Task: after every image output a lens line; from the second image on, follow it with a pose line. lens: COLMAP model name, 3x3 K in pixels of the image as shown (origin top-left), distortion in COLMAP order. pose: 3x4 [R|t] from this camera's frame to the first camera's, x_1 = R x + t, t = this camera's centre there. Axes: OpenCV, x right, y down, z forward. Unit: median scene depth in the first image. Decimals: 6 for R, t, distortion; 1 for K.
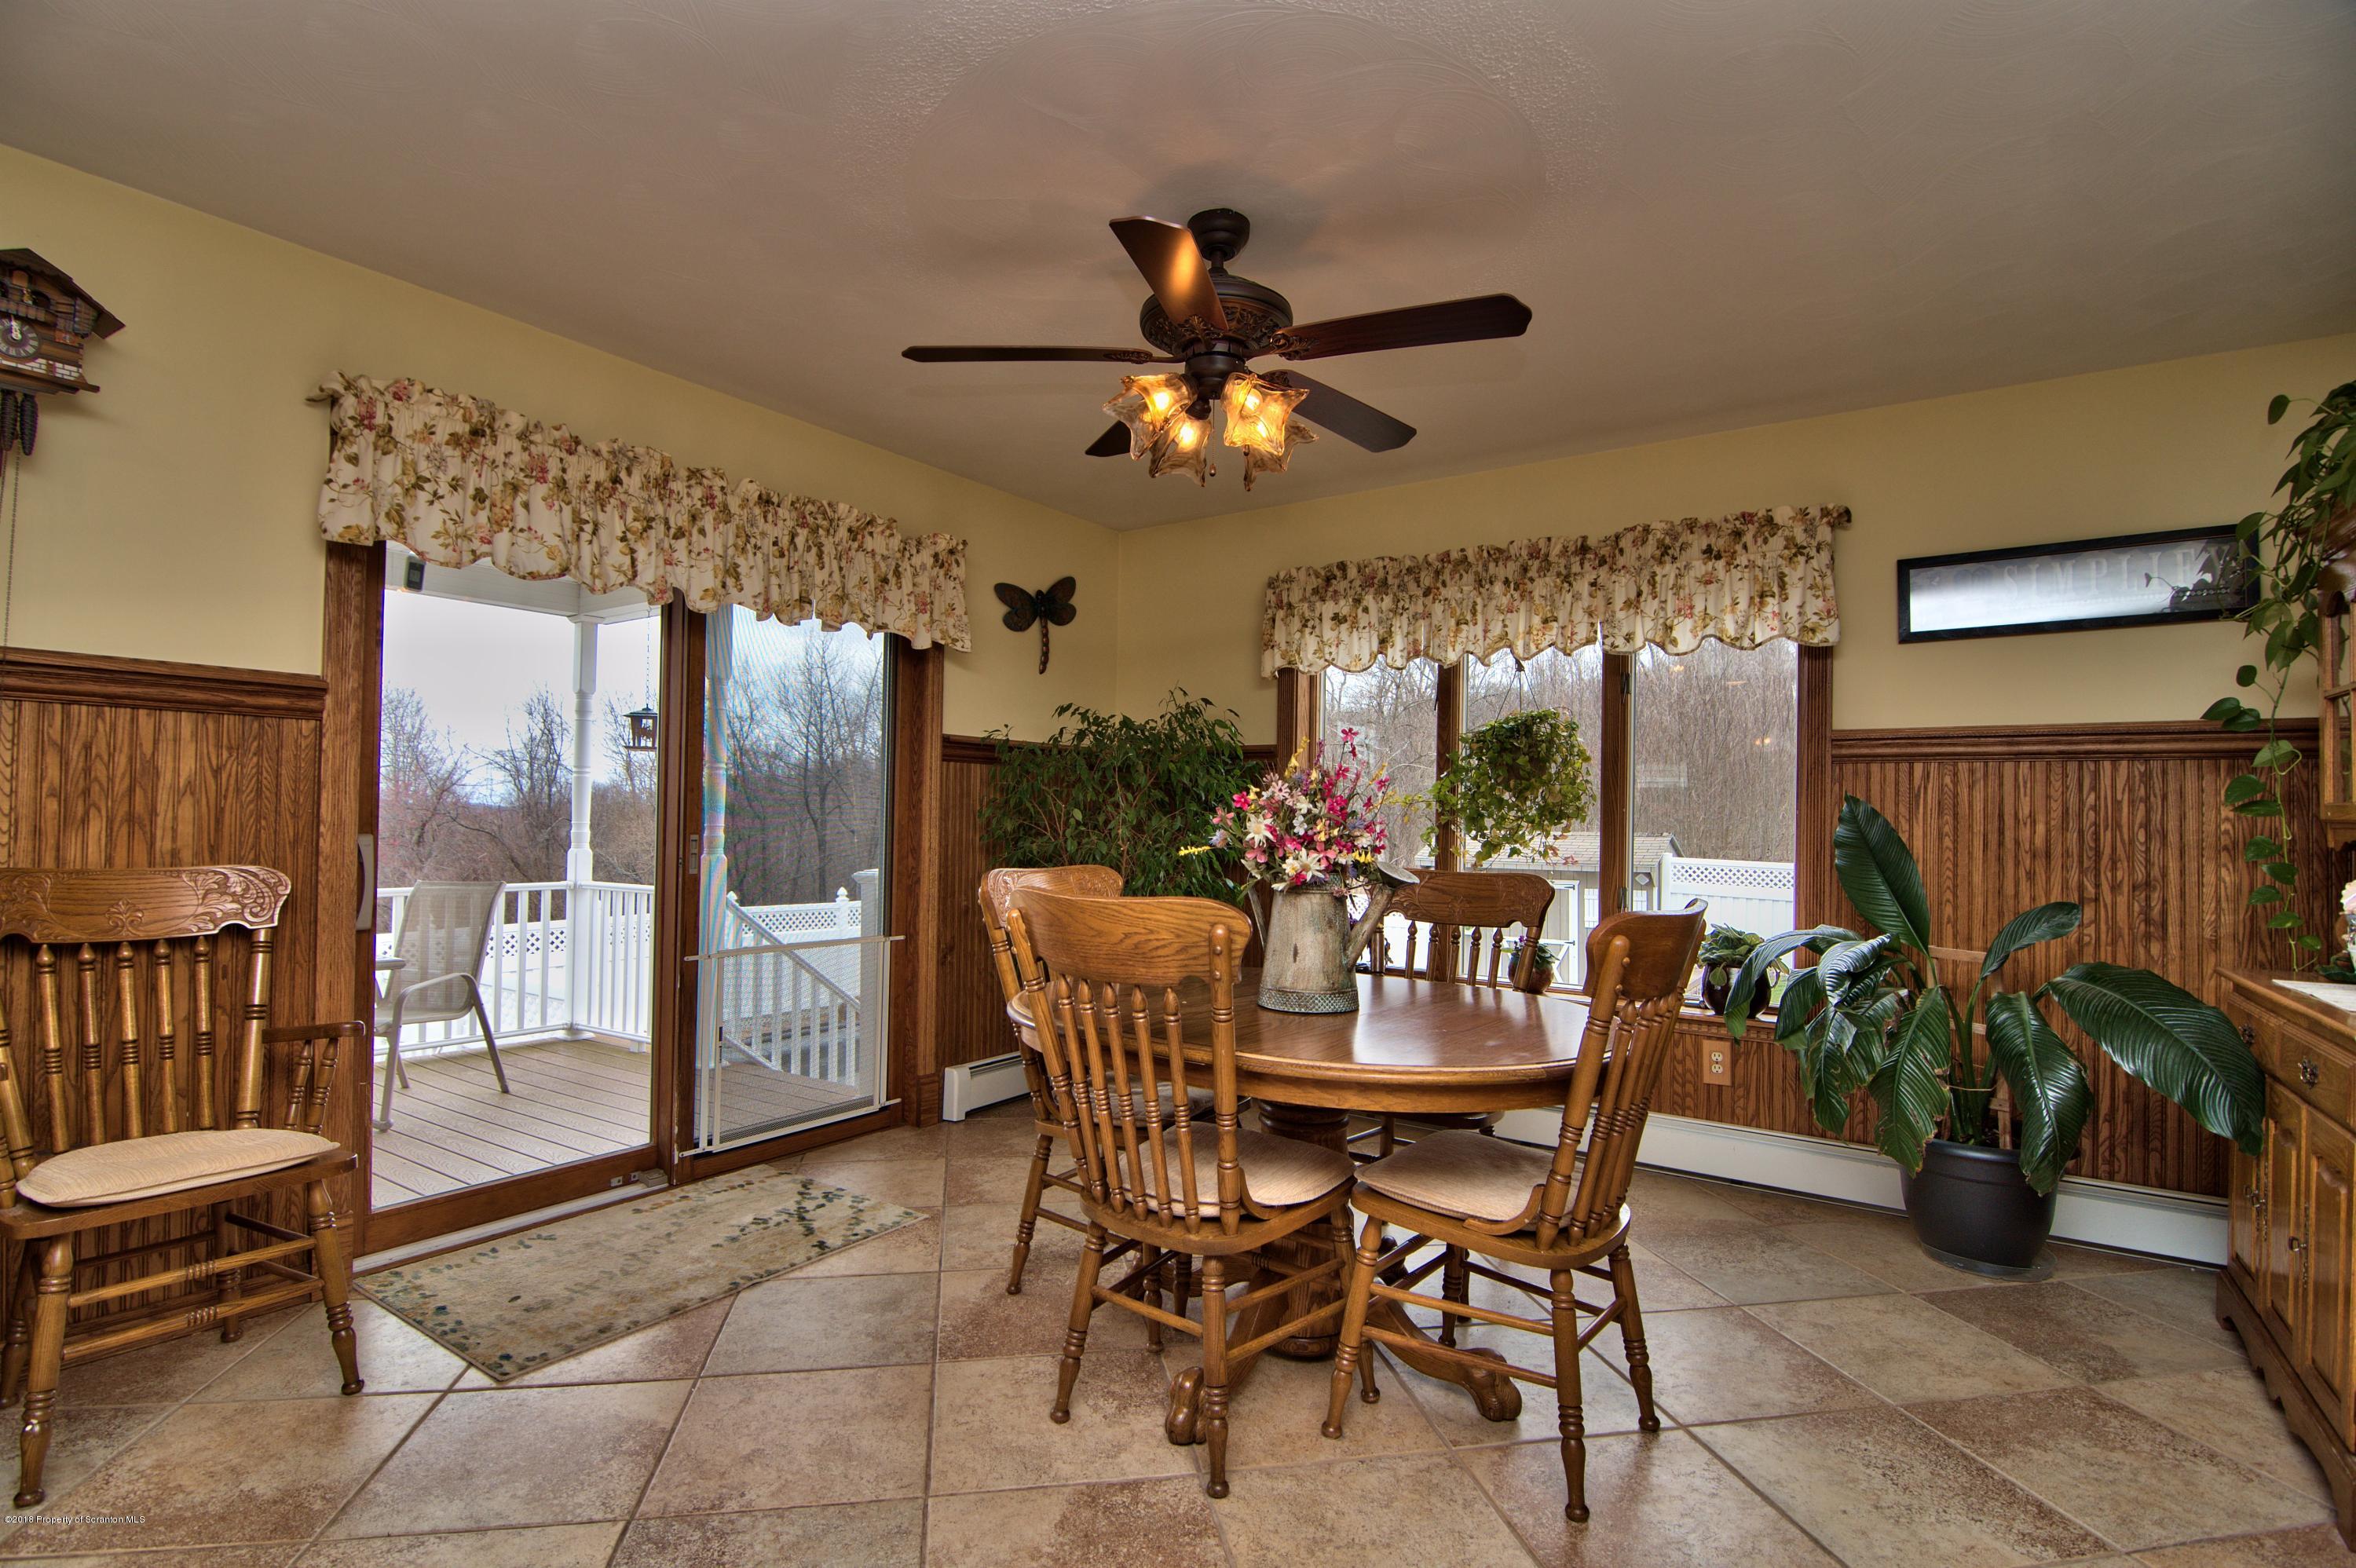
lens RADIAL K [[1121.1, 0, 1168.3], [0, 1121.1, 796.5], [0, 0, 1]] dist [-0.007897, -0.009199]
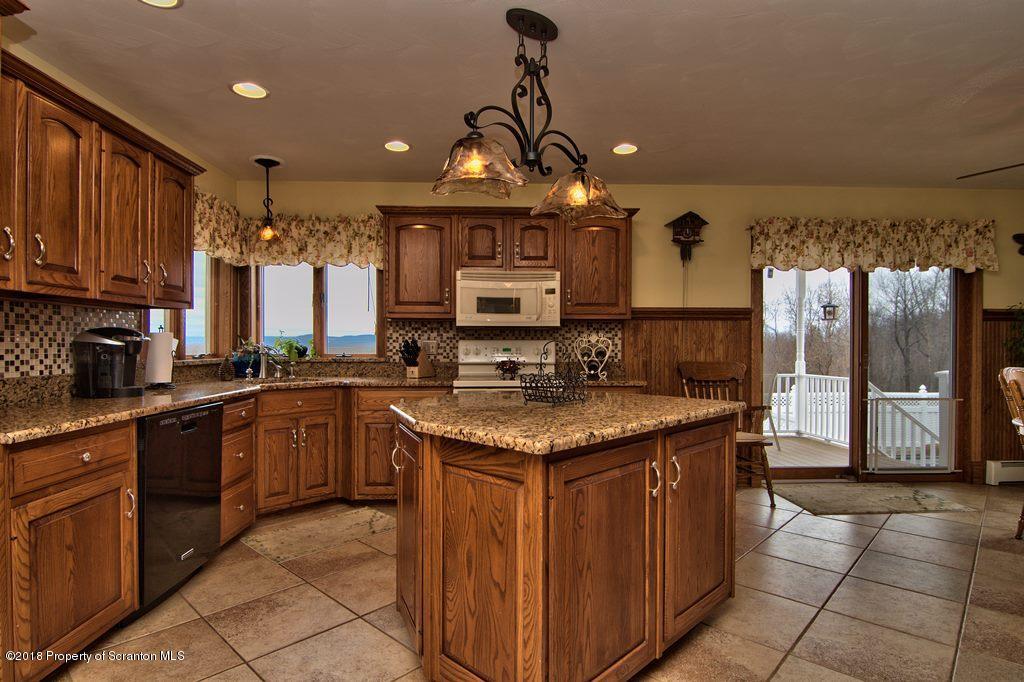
lens RADIAL K [[555.6, 0, 496.5], [0, 555.6, 346.9], [0, 0, 1]] dist [-0.011279, -0.008954]
pose [[0.592575, -0.010293, -0.805449, 0.116707], [0.022841, 0.999731, 0.004029, -0.008425], [0.805191, -0.020784, 0.592651, -0.488113]]
